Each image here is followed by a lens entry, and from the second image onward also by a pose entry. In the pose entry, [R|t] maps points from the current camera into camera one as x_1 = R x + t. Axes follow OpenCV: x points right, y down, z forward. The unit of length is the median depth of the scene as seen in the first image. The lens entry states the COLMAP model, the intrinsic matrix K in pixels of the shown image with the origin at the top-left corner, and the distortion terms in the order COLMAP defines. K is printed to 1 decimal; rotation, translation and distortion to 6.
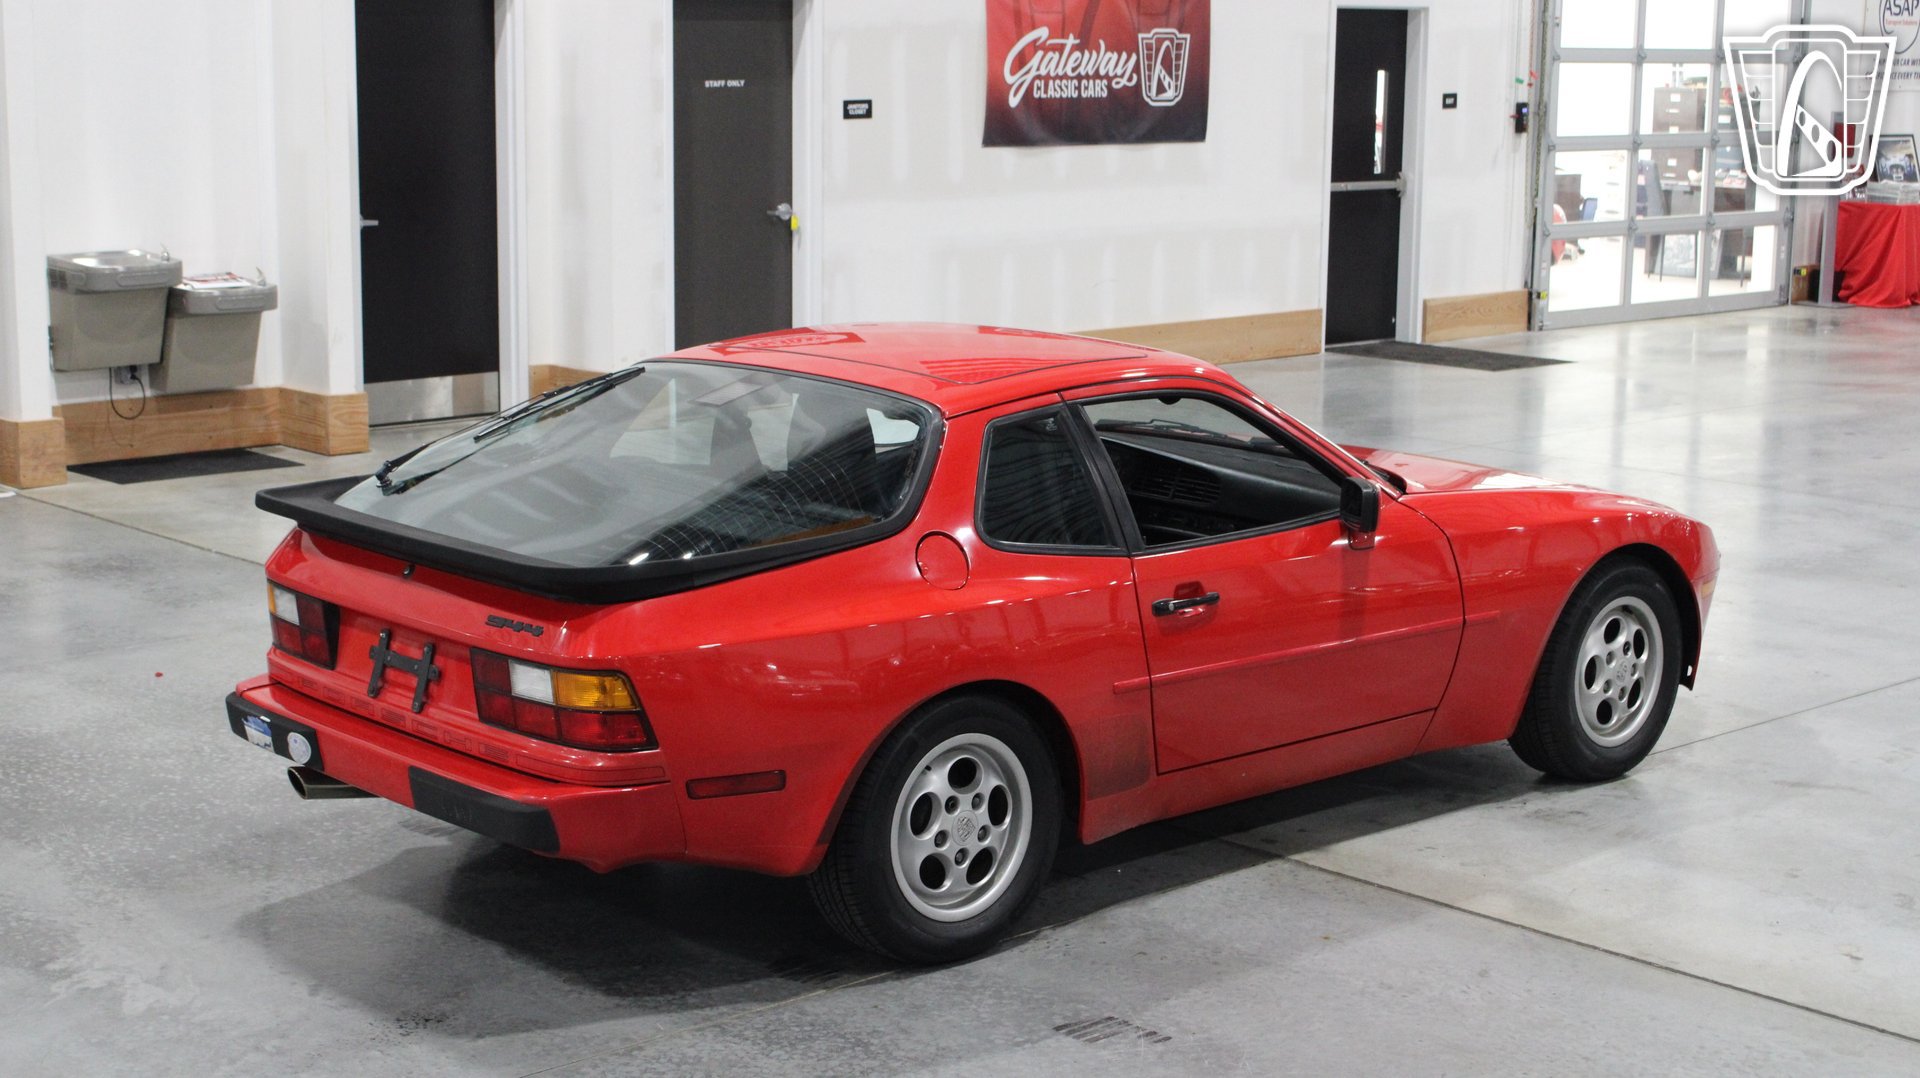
lens RADIAL K [[2851.0, 0, 955.8], [0, 2851.0, 538.9], [0, 0, 1]] dist [-0.010772, -0.041323]
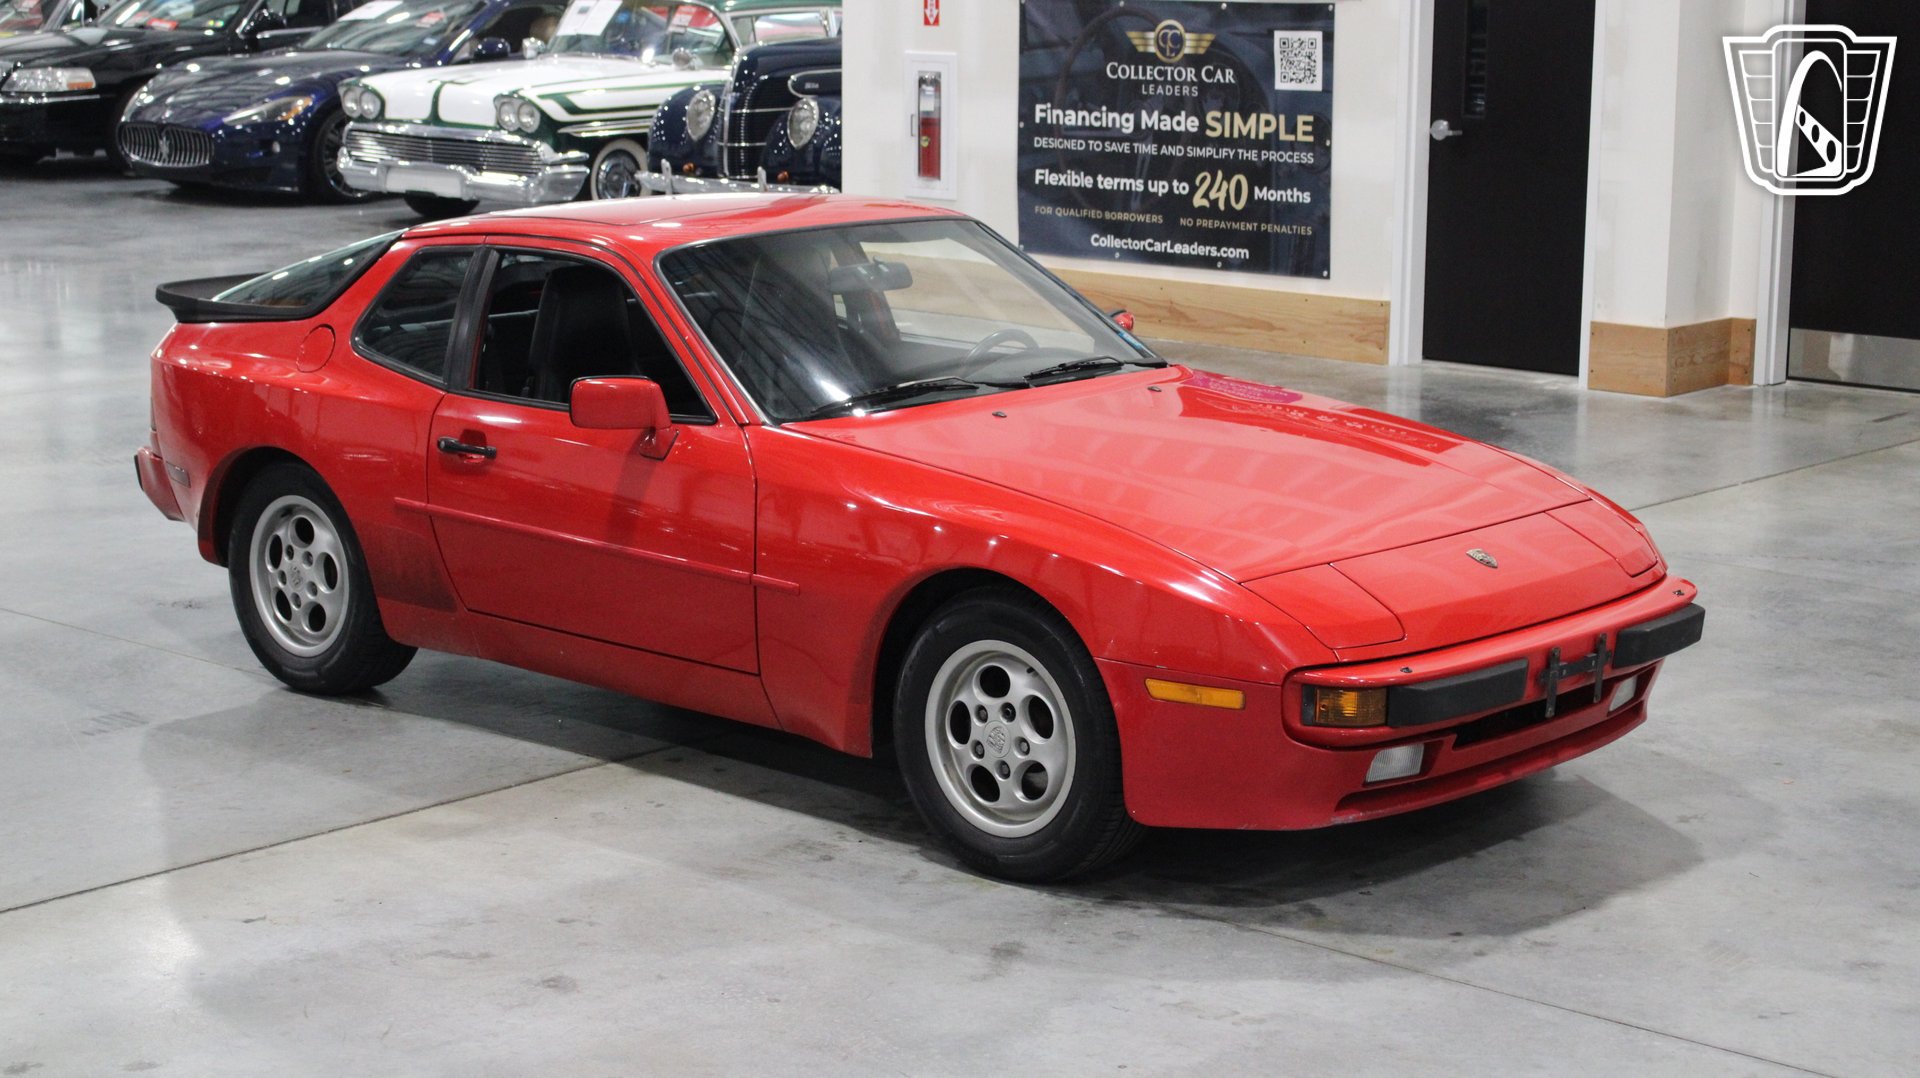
lens RADIAL K [[3391.7, 0, 933.3], [0, 3391.7, 536.8], [0, 0, 1]] dist [-0.011733, 0.118838]
pose [[0.090140, 0.175373, -0.980367, 1.289196], [-0.183358, 0.970470, 0.156744, -0.167784], [0.978905, 0.165629, 0.119634, 1.005721]]
